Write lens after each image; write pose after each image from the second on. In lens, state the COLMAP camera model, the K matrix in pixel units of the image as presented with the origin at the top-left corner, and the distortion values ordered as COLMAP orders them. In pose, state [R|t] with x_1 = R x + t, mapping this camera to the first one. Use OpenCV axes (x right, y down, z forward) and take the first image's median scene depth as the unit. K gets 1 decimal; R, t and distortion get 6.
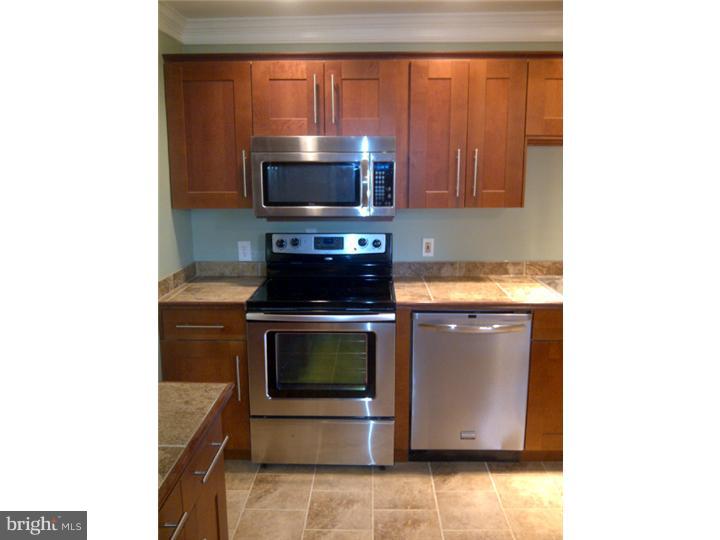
lens RADIAL K [[565.1, 0, 360.0], [0, 565.1, 270.0], [0, 0, 1]] dist [-0.013018, -0.006892]
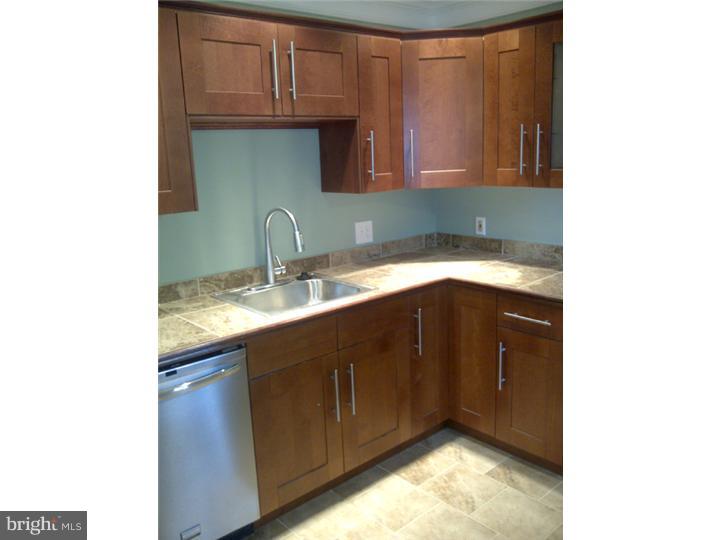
lens RADIAL K [[565.1, 0, 360.0], [0, 565.1, 270.0], [0, 0, 1]] dist [-0.013018, -0.006892]
pose [[0.739832, -0.168973, 0.651227, -0.049434], [0.161506, 0.984249, 0.071902, -0.046101], [-0.653119, 0.051982, 0.755469, 0.260839]]
